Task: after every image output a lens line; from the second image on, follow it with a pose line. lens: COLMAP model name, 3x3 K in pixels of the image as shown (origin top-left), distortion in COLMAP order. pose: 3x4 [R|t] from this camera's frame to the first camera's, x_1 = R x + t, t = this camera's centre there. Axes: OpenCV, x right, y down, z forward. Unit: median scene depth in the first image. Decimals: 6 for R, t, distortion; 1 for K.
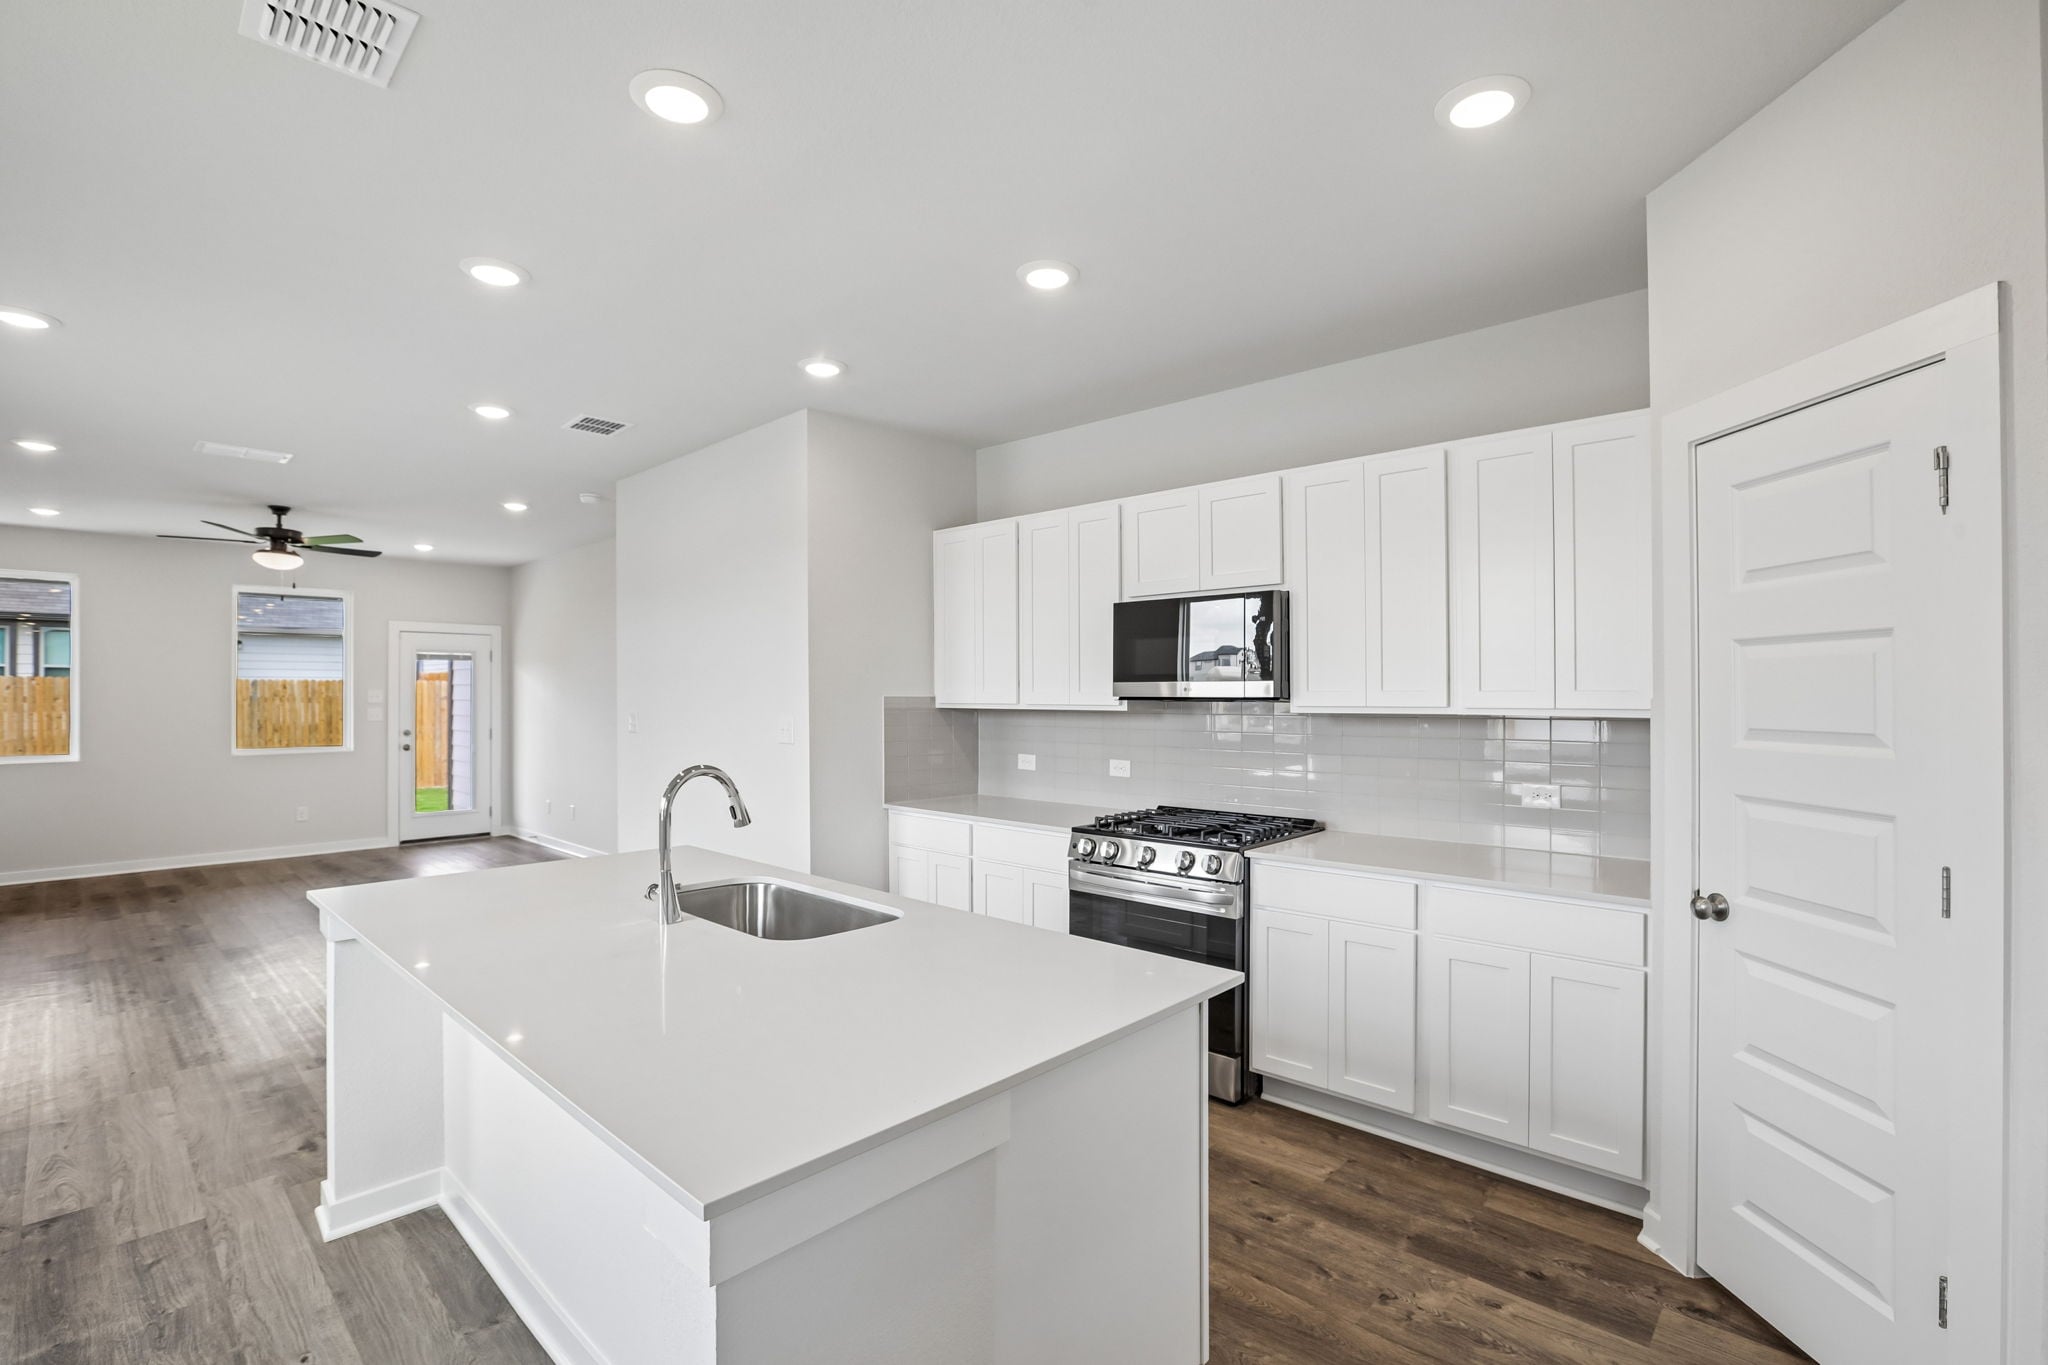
lens RADIAL K [[918.8, 0, 1024.0], [0, 918.8, 682.5], [0, 0, 1]] dist [-0.051559, 0.014482]
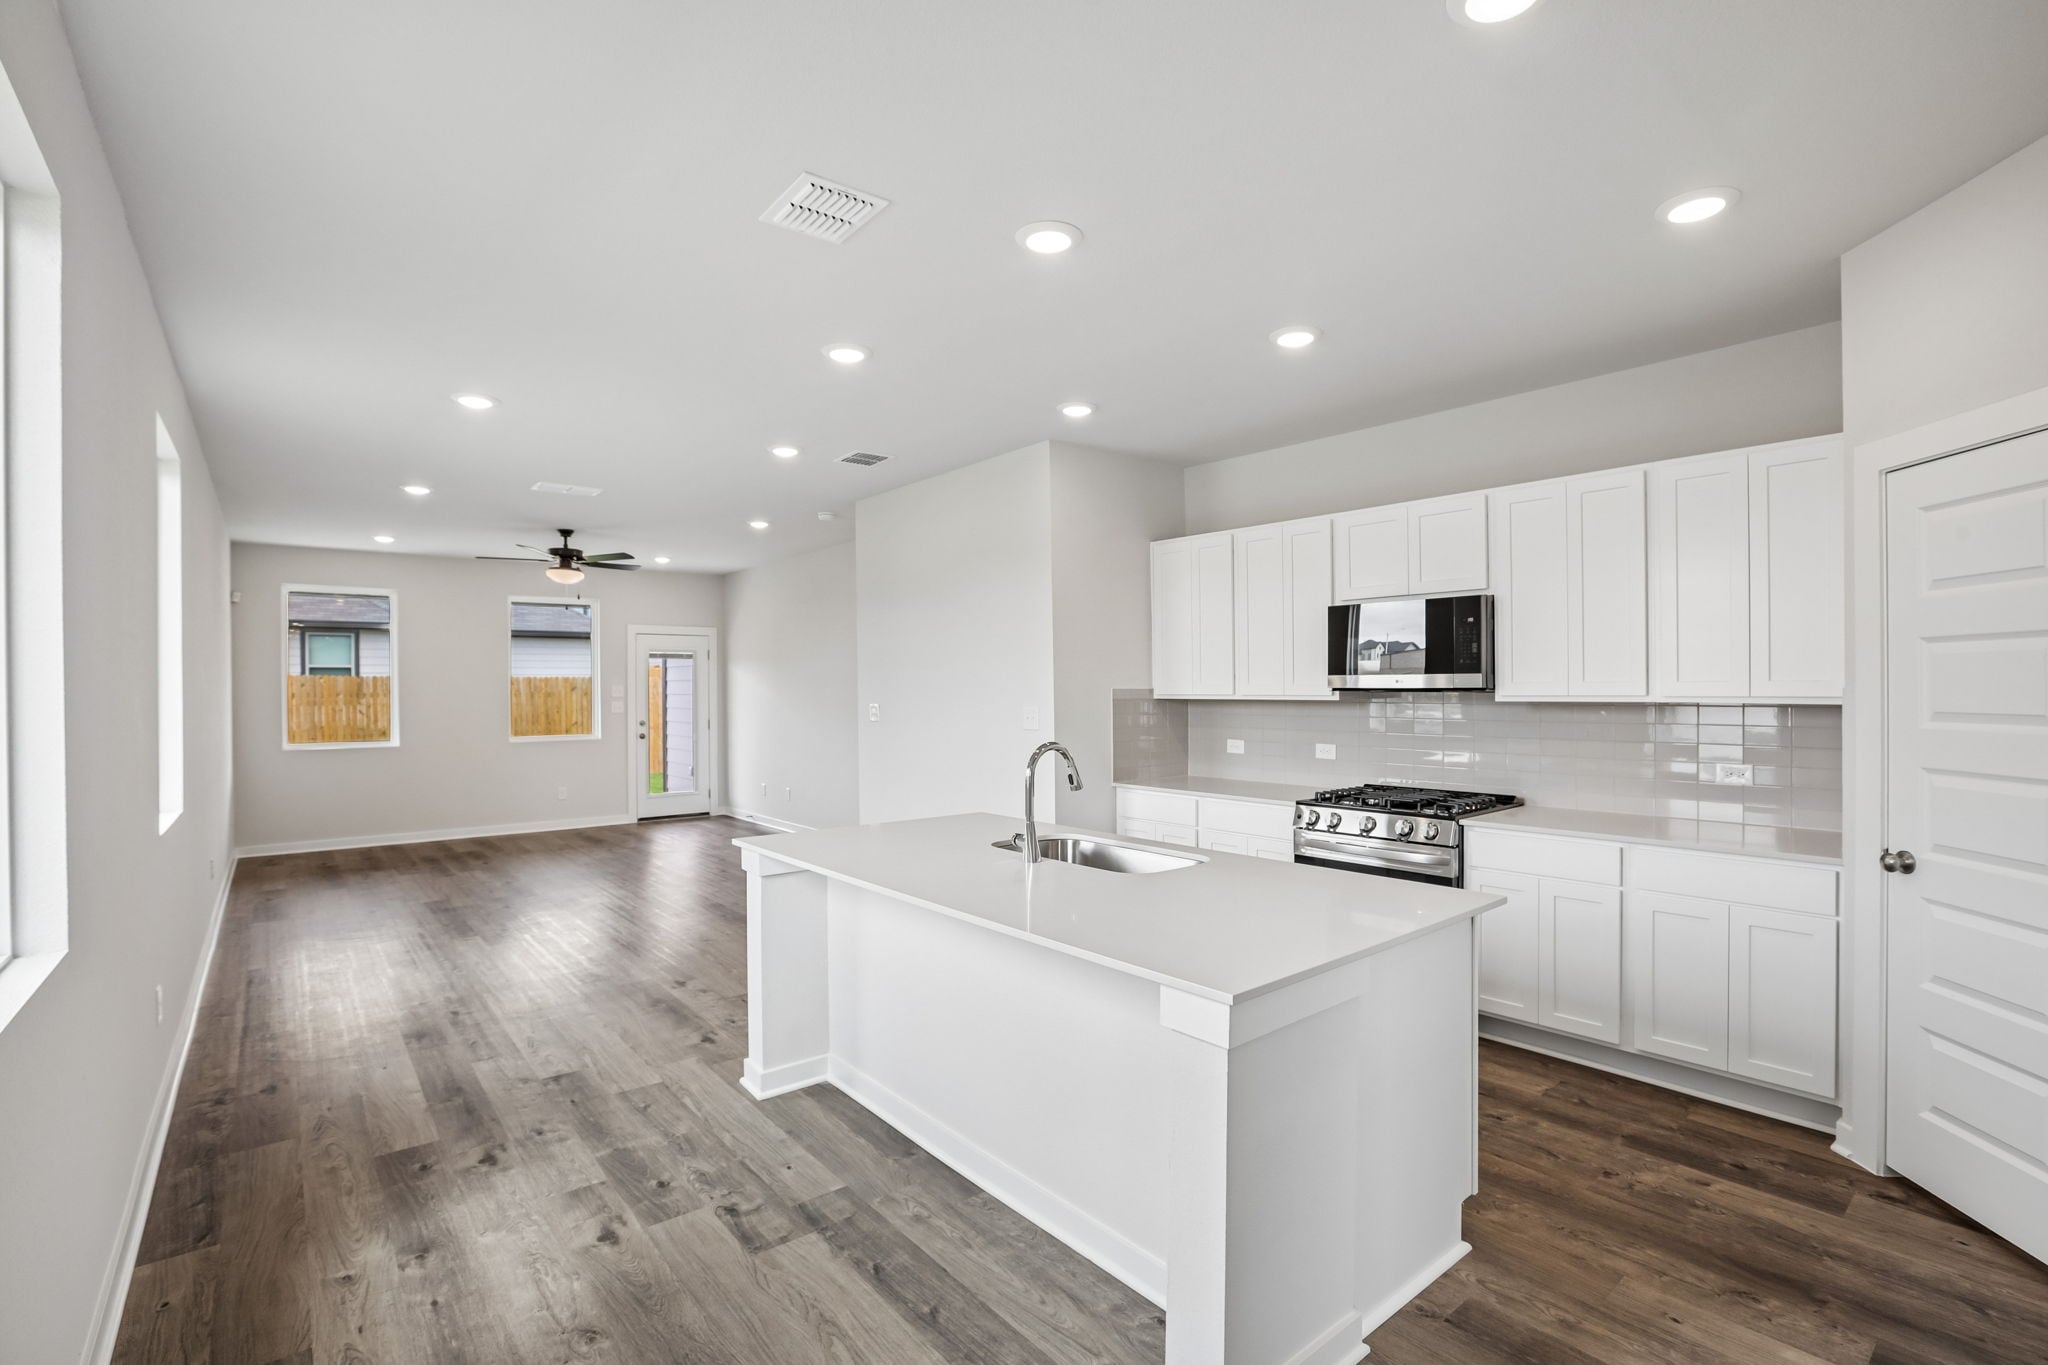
lens RADIAL K [[913.5, 0, 1033.3], [0, 913.5, 686.1], [0, 0, 1]] dist [-0.045607, 0.012223]
pose [[0.991942, -0.004324, -0.126615, -0.139302], [0.005768, 0.999922, 0.011044, -0.001786], [0.126558, -0.011685, 0.991890, -0.191978]]
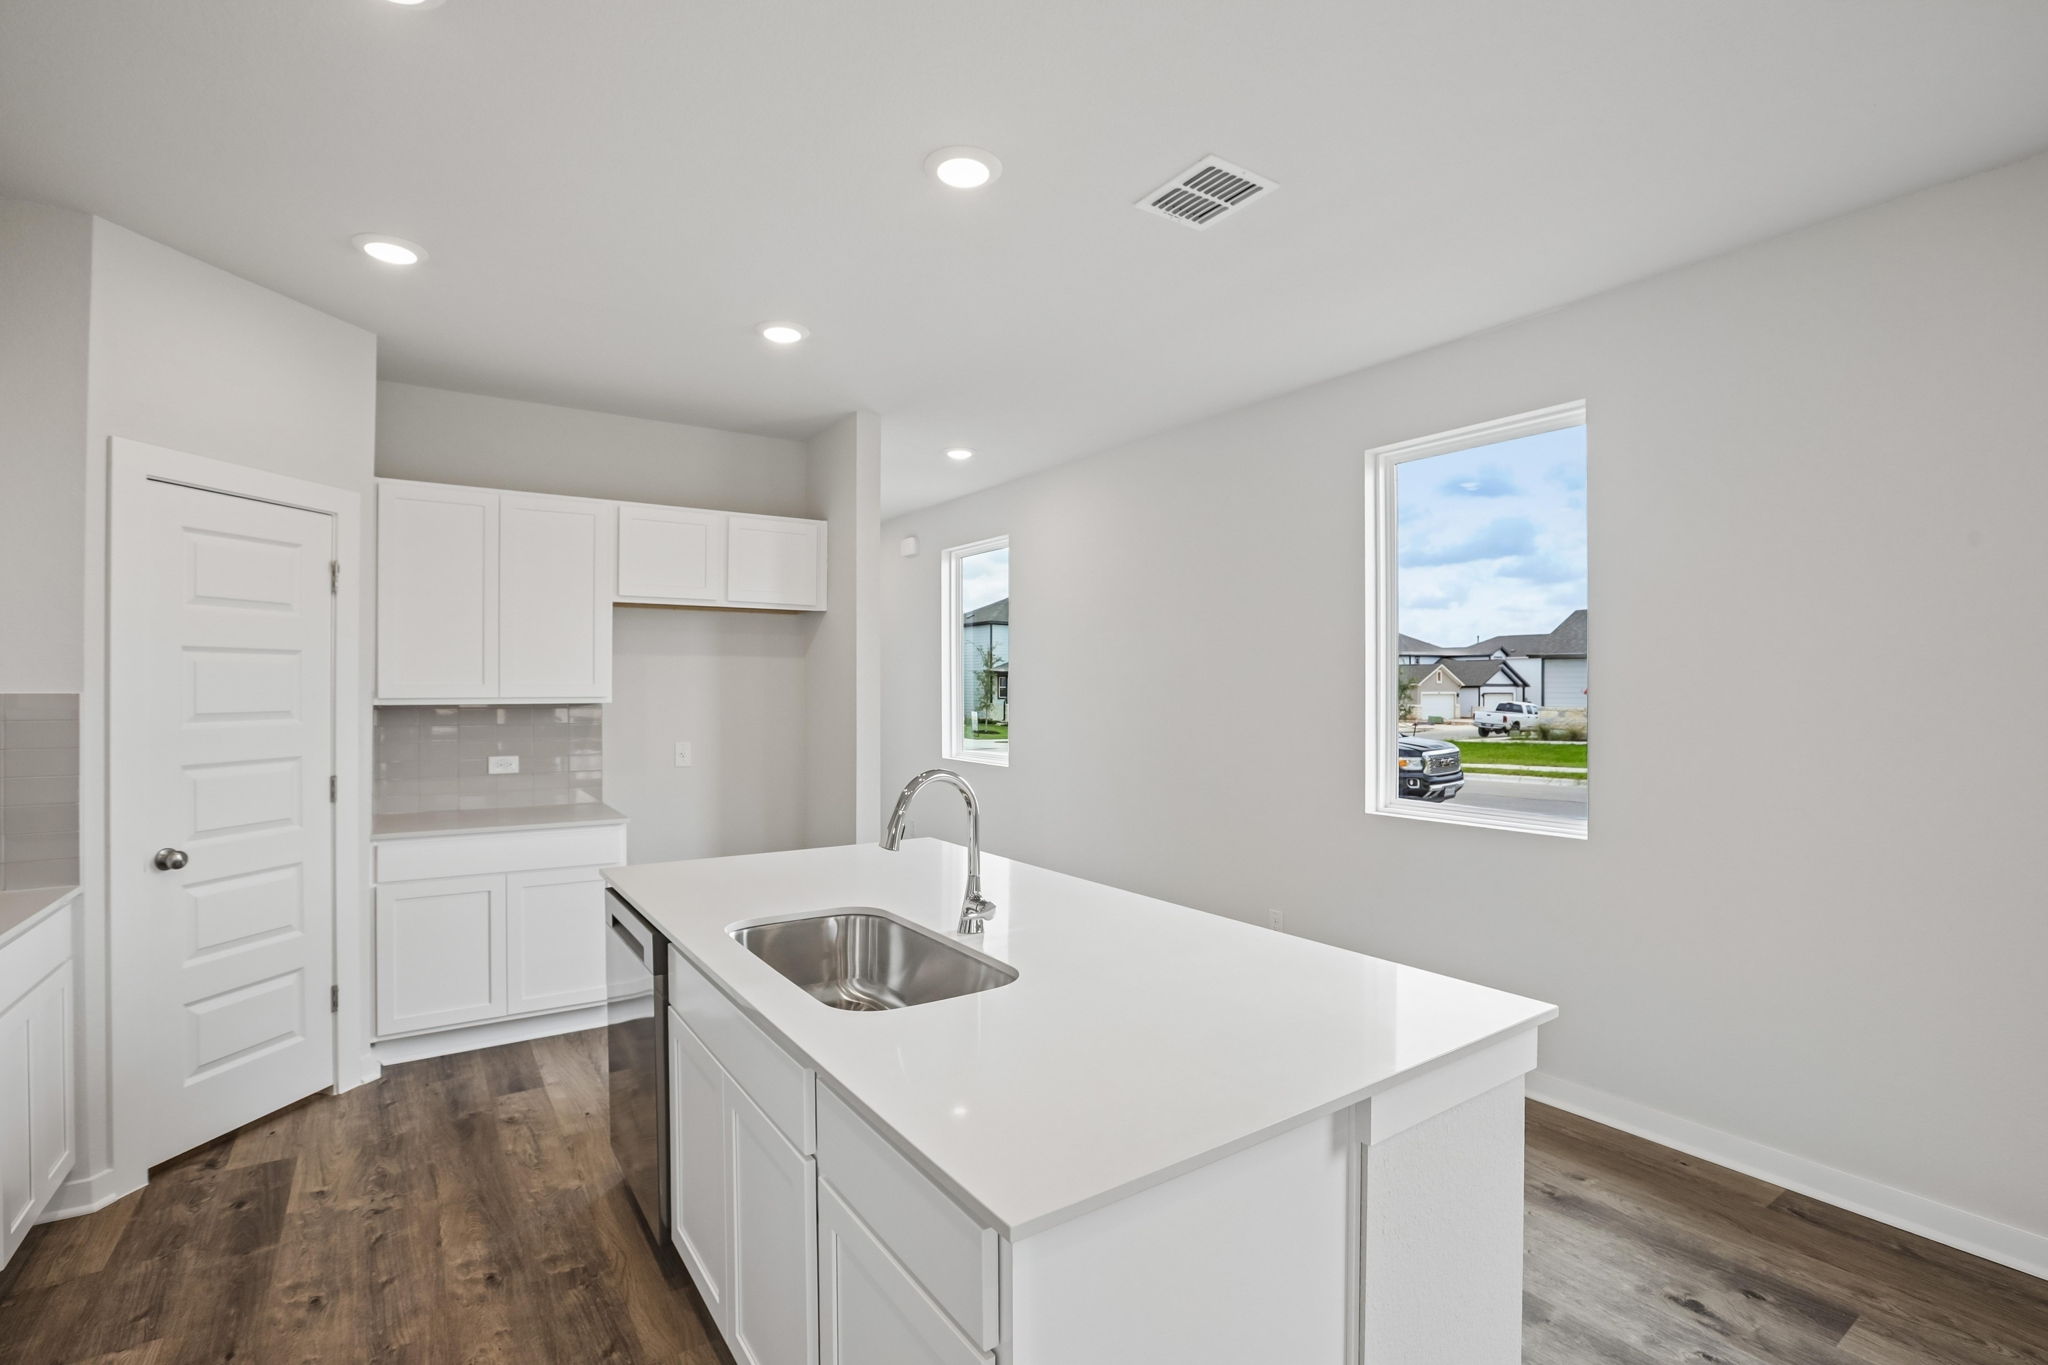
lens RADIAL K [[991.3, 0, 1024.0], [0, 991.3, 682.5], [0, 0, 1]] dist [-0.044813, 0.018832]
pose [[-0.975237, 0.001742, 0.221154, -0.425293], [-0.001778, 0.999875, -0.015717, 0.014626], [-0.221154, -0.015721, -0.975112, 1.269227]]
